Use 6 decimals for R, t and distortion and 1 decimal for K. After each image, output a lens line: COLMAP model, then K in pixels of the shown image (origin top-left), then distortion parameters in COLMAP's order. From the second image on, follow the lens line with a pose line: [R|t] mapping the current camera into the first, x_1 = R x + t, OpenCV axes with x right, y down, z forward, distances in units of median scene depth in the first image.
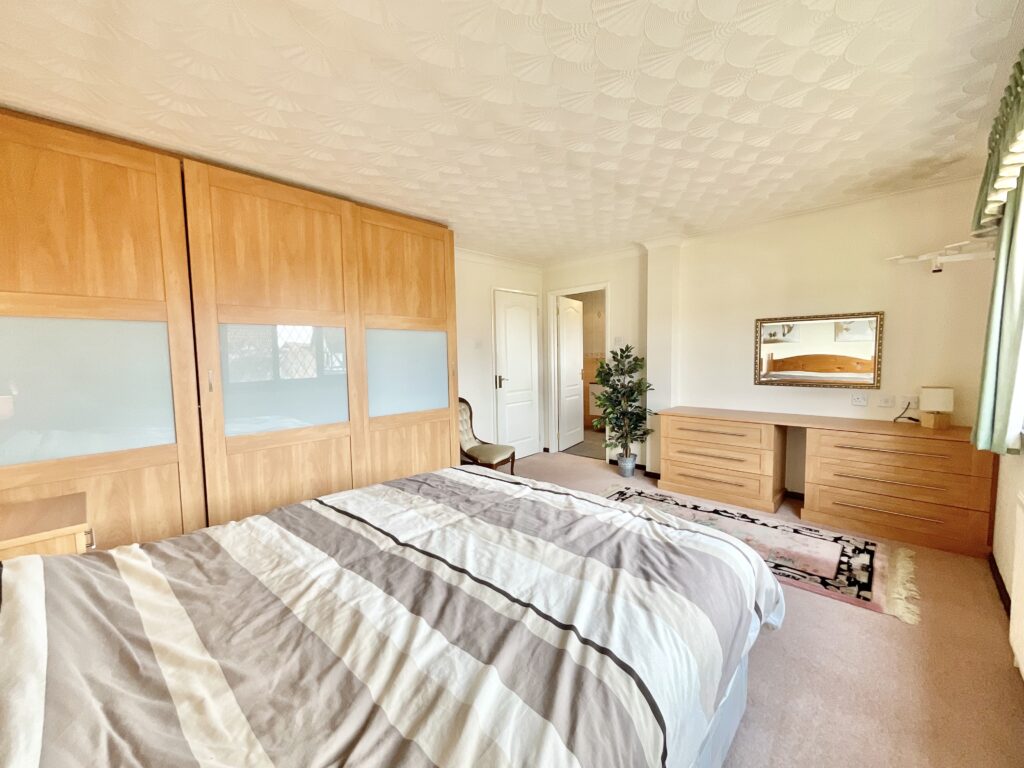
lens RADIAL K [[418.0, 0, 510.2], [0, 418.0, 386.1], [0, 0, 1]] dist [-0.002820, 0.000259]
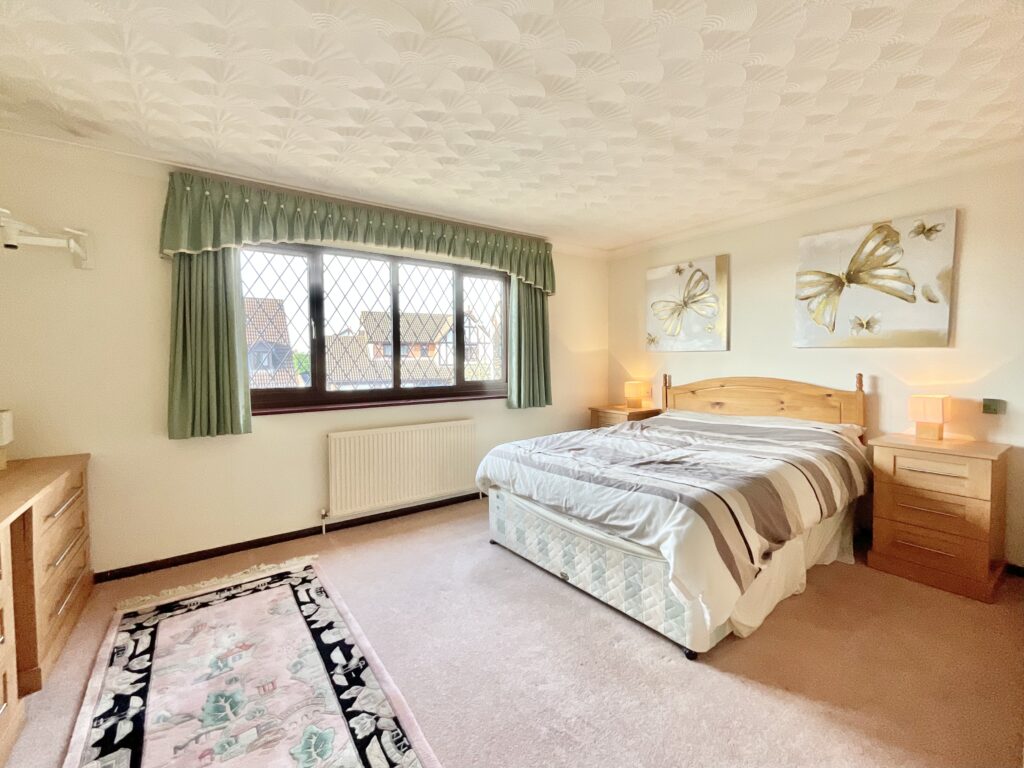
lens RADIAL K [[418.0, 0, 513.2], [0, 418.0, 375.6], [0, 0, 1]] dist [-0.002820, 0.000259]
pose [[-0.984528, 0.014947, 0.174588, 0.055787], [0.033477, 0.994048, 0.103676, -0.107113], [-0.171999, 0.107917, -0.979168, 1.647477]]
